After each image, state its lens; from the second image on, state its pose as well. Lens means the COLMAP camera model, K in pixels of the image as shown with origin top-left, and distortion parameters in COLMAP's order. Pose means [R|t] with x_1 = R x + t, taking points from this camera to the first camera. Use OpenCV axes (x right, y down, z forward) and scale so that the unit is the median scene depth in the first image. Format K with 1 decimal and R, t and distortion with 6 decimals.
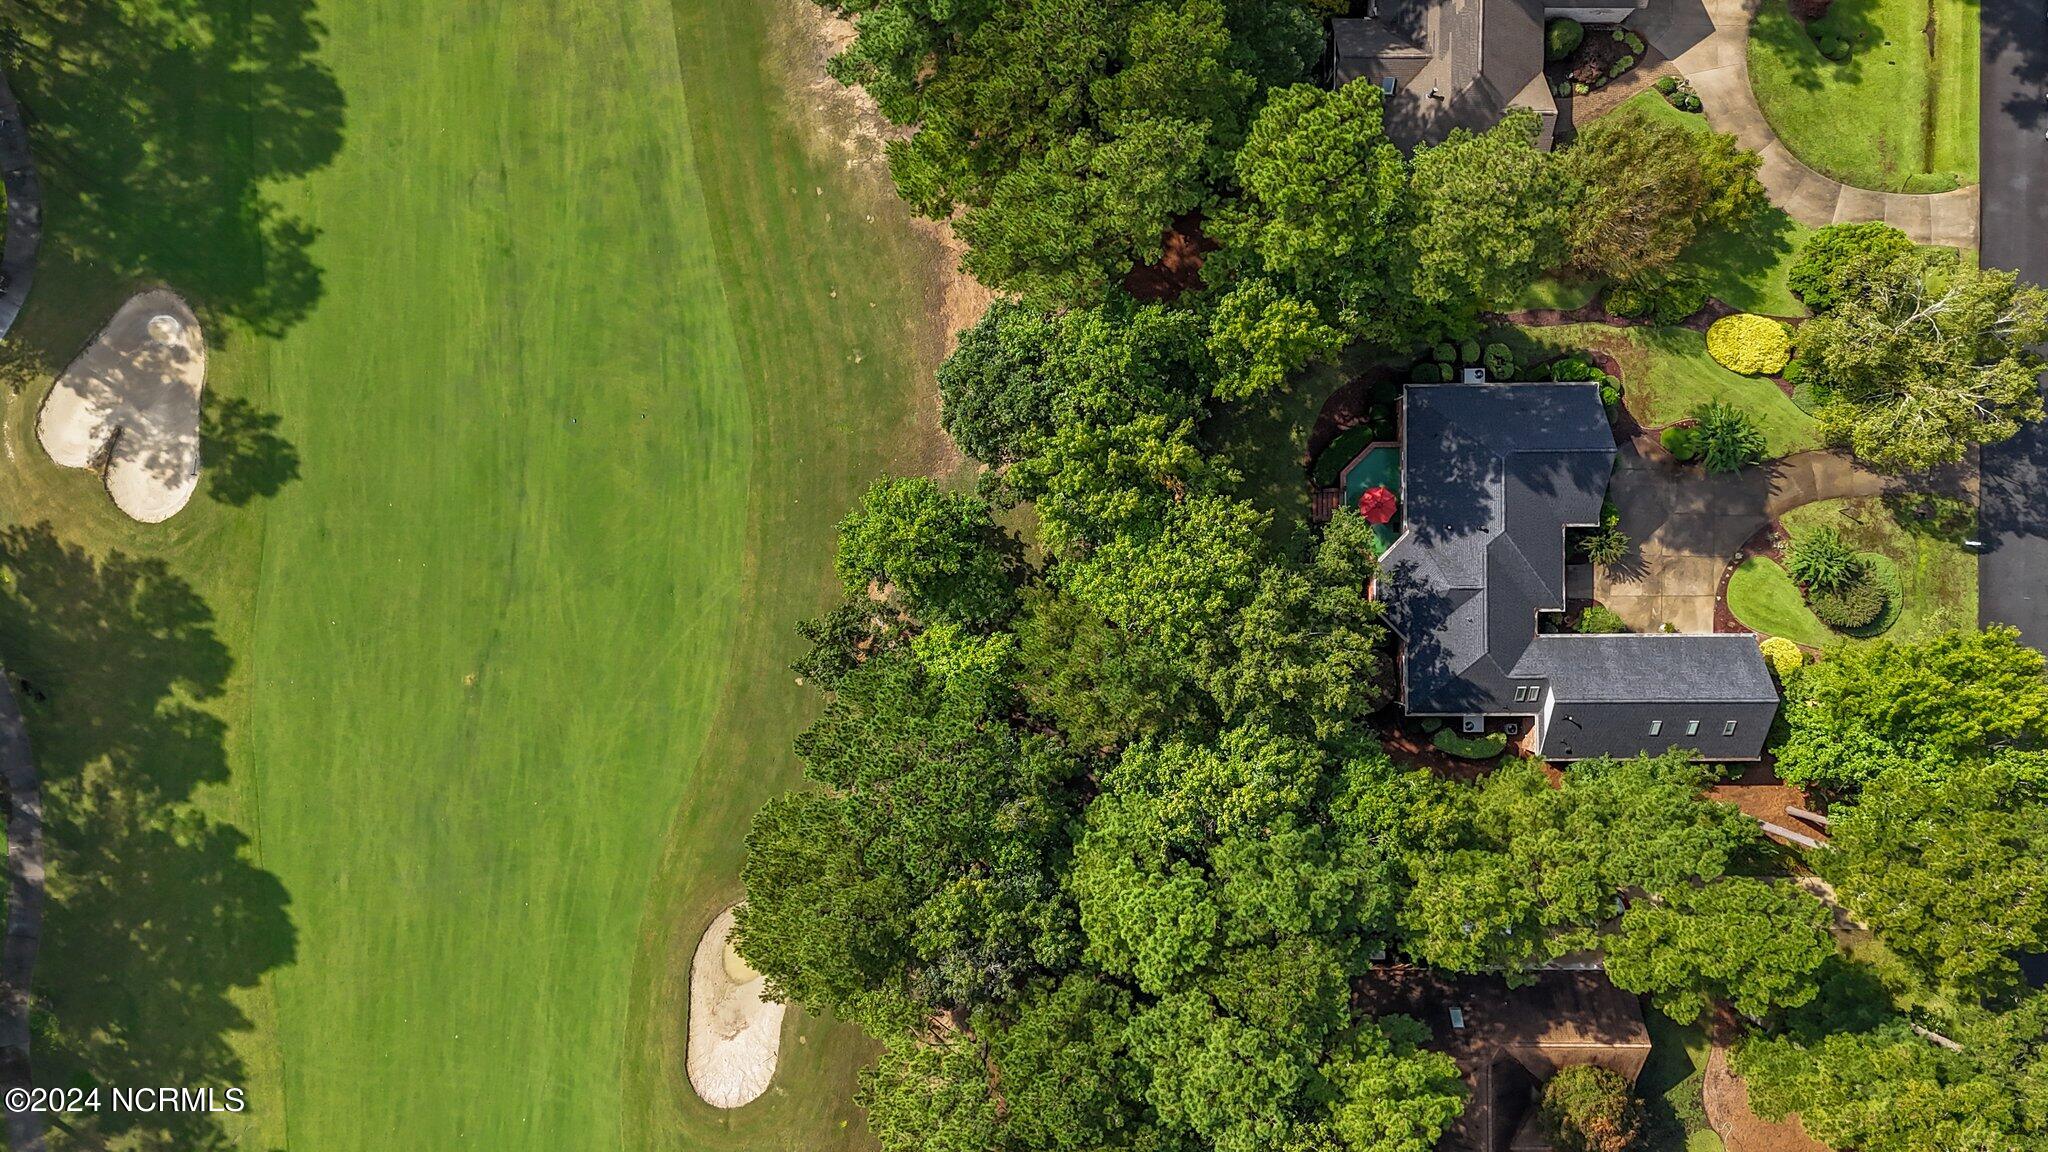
lens RADIAL K [[1502.1, 0, 1024.0], [0, 1502.1, 576.0], [0, 0, 1]] dist [0.006880, -0.007637]
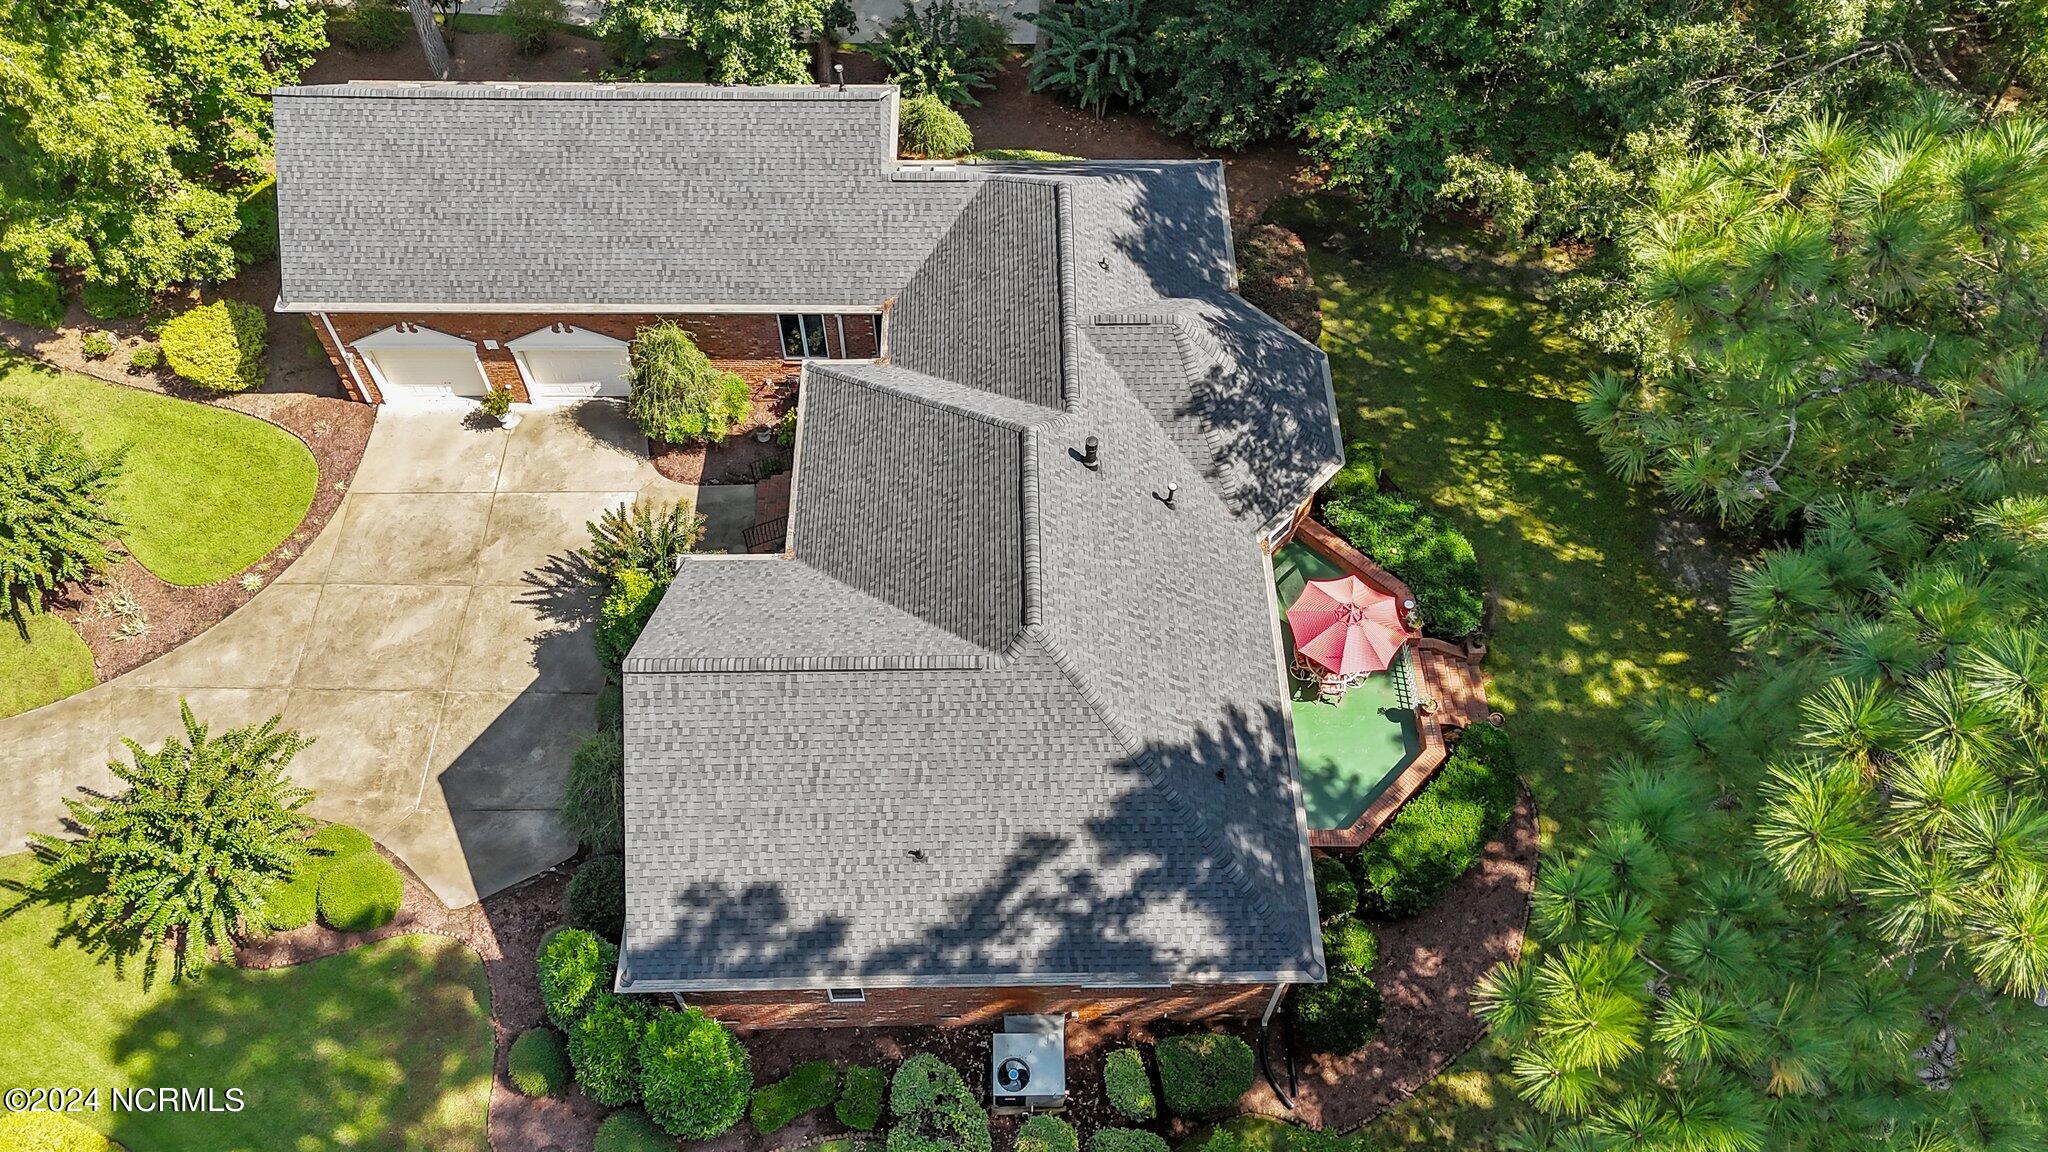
lens RADIAL K [[1502.1, 0, 1024.0], [0, 1502.1, 576.0], [0, 0, 1]] dist [0.006880, -0.007637]
pose [[-0.999663, -0.002245, -0.025846, 0.314442], [-0.013359, -0.809480, 0.586996, -0.228366], [-0.022239, 0.587144, 0.809177, 0.734953]]
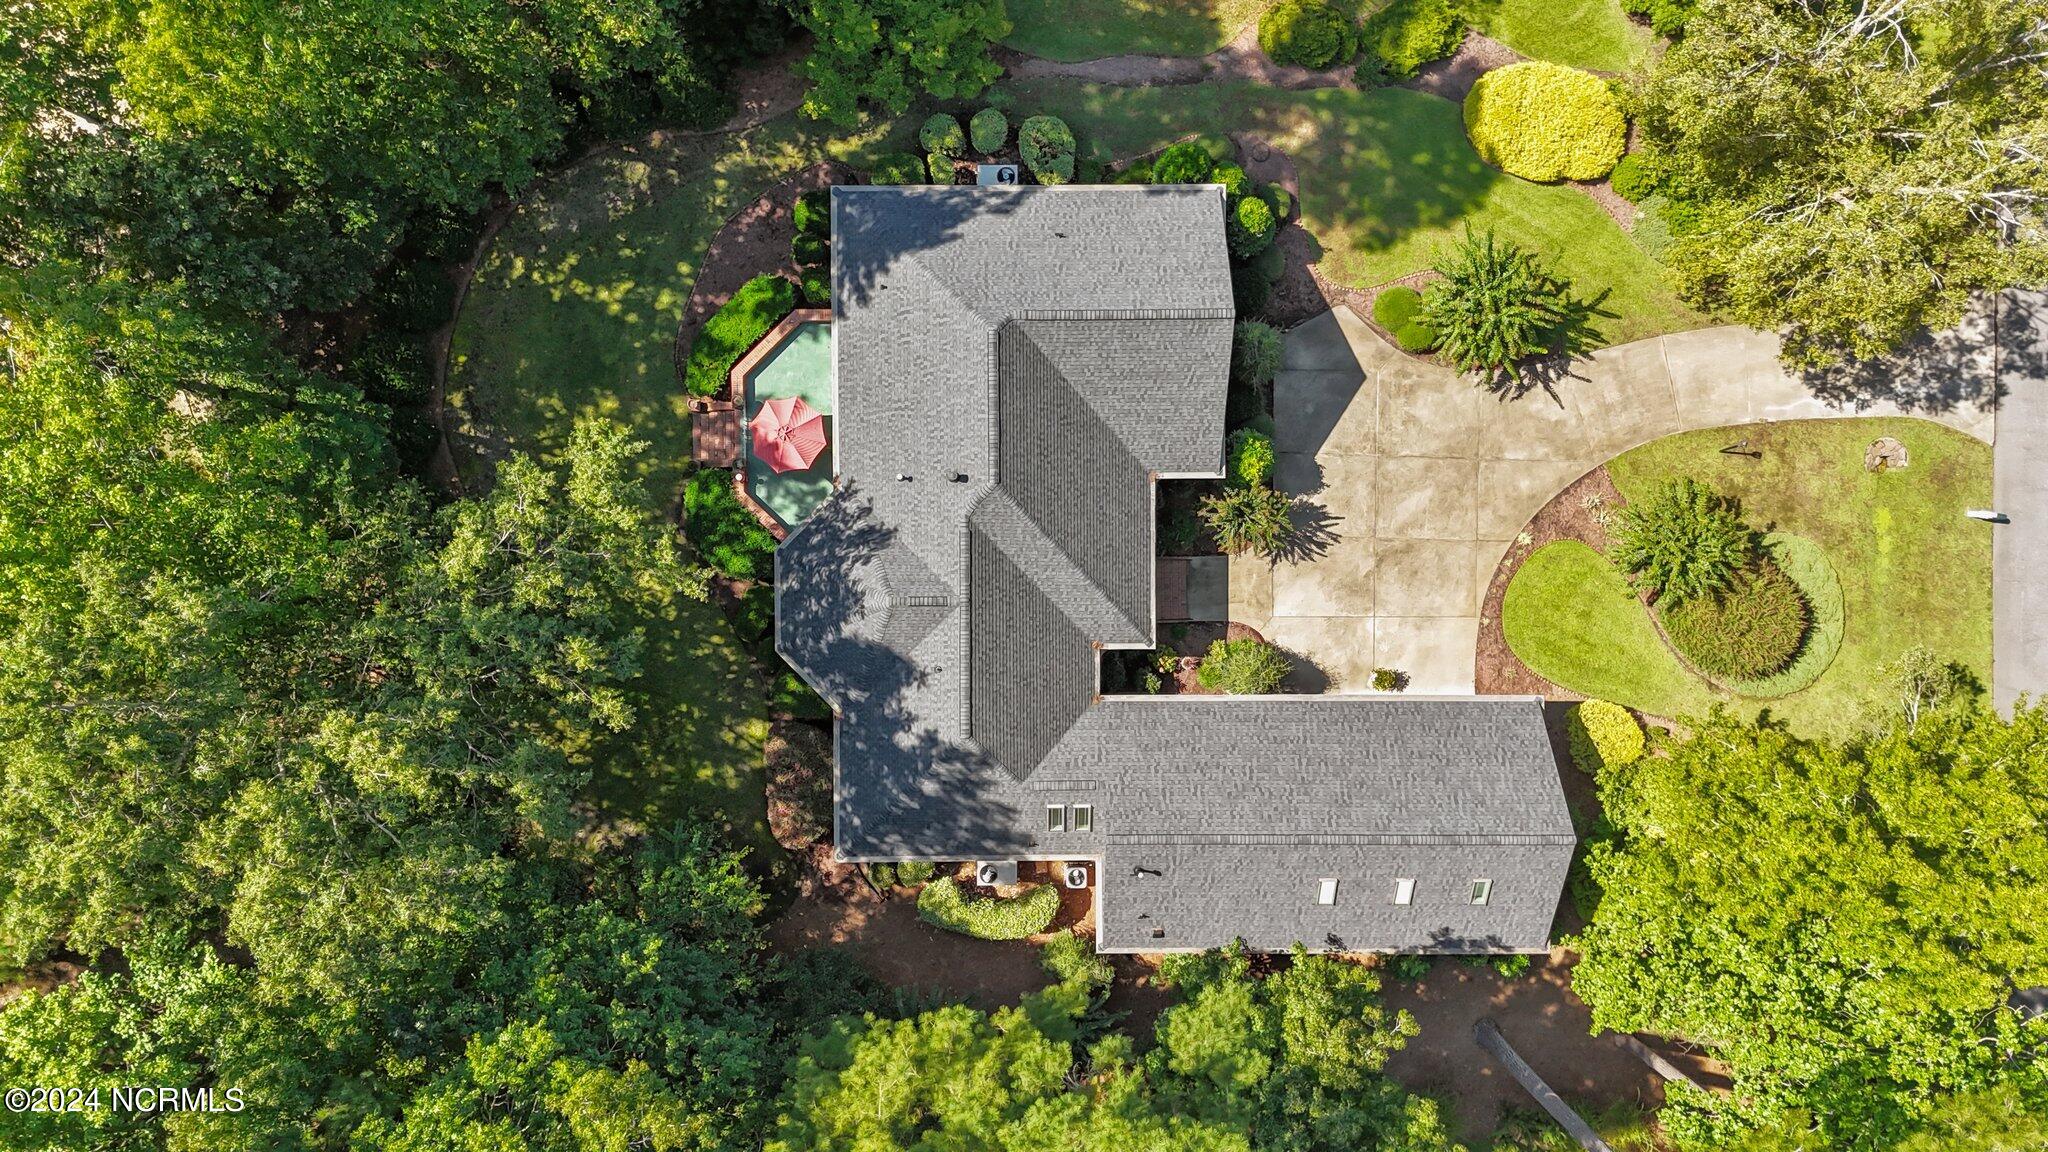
lens RADIAL K [[1502.1, 0, 1024.0], [0, 1502.1, 576.0], [0, 0, 1]] dist [0.006880, -0.007637]
pose [[0.999982, 0.000062, 0.006007, 0.311796], [-0.000077, 0.999997, 0.002462, -0.001617], [-0.006007, -0.002463, 0.999979, 0.505264]]
